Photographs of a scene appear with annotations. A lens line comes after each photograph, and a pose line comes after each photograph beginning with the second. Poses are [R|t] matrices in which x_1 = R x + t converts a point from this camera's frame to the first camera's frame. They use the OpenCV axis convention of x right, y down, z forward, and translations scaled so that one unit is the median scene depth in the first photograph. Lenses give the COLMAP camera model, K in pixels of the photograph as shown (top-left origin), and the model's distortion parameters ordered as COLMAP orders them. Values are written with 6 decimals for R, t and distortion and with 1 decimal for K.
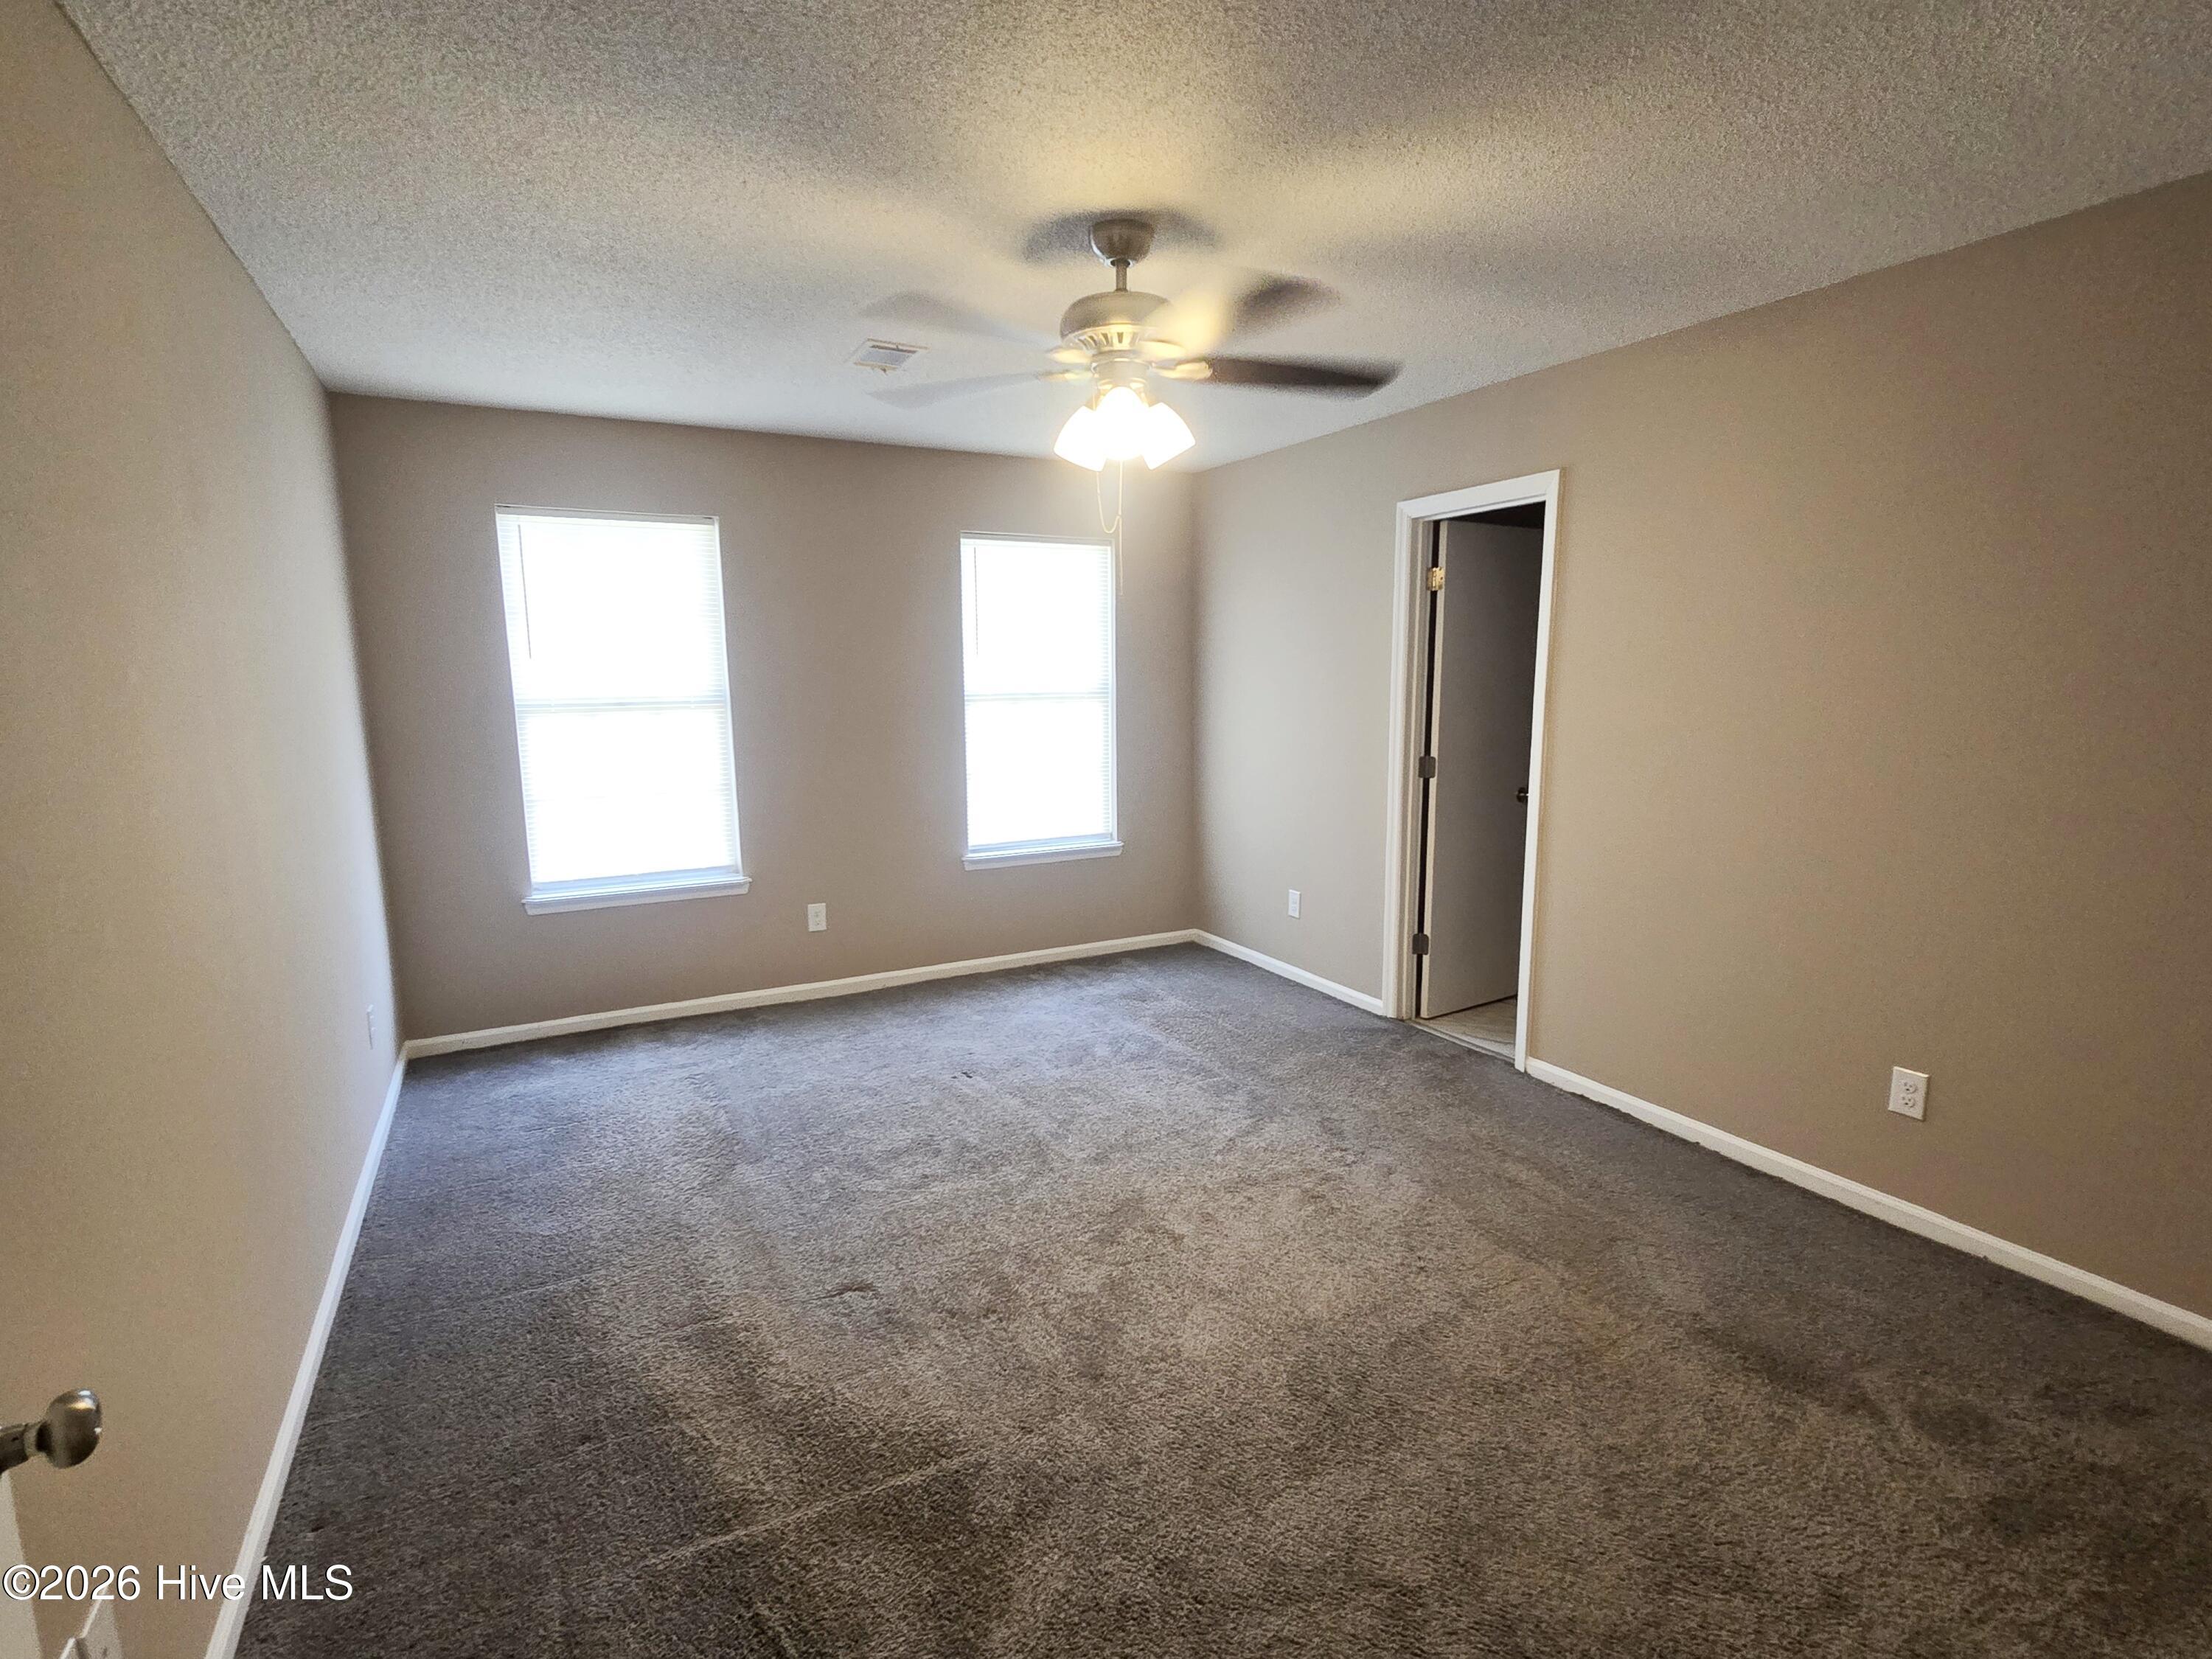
lens RADIAL K [[1051.9, 0, 1089.3], [0, 1051.9, 834.0], [0, 0, 1]] dist [-0.000534, -0.000342]
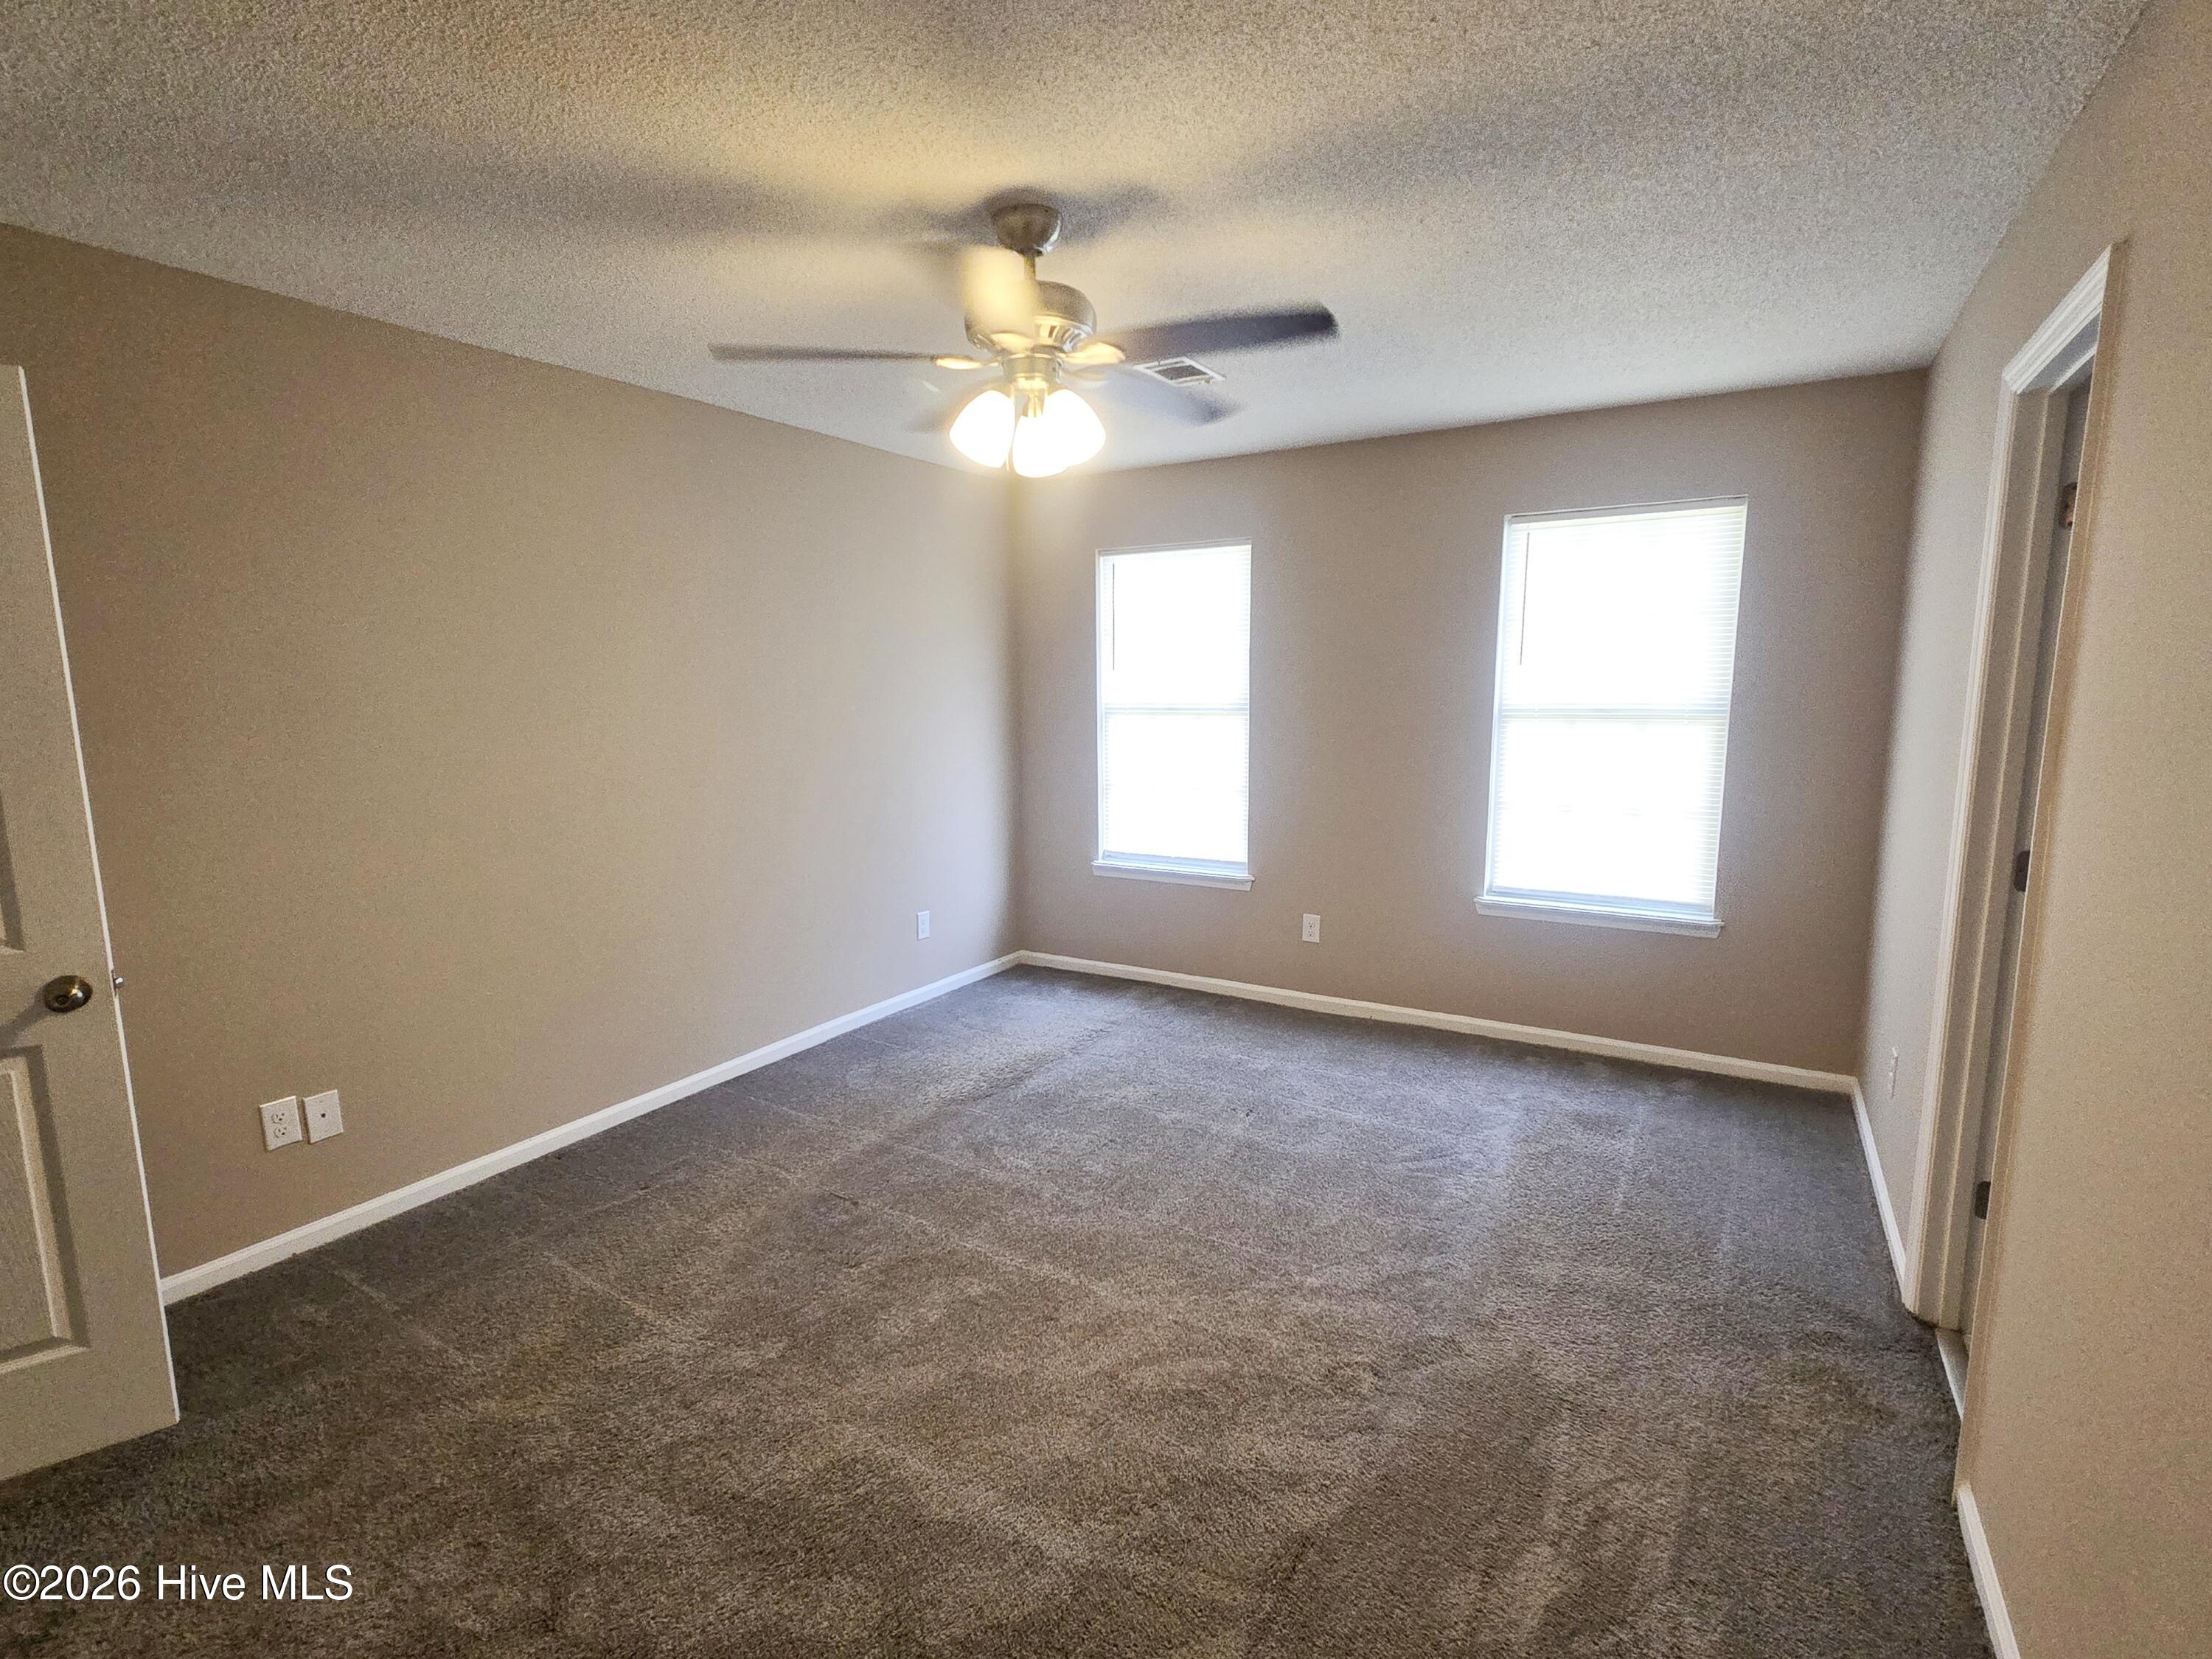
lens RADIAL K [[1051.9, 0, 1089.3], [0, 1051.9, 834.0], [0, 0, 1]] dist [-0.000534, -0.000342]
pose [[0.514181, 0.128520, -0.847998, 0.490002], [-0.127426, 0.989184, 0.072653, -0.056904], [0.848163, 0.070700, 0.524996, 0.319438]]
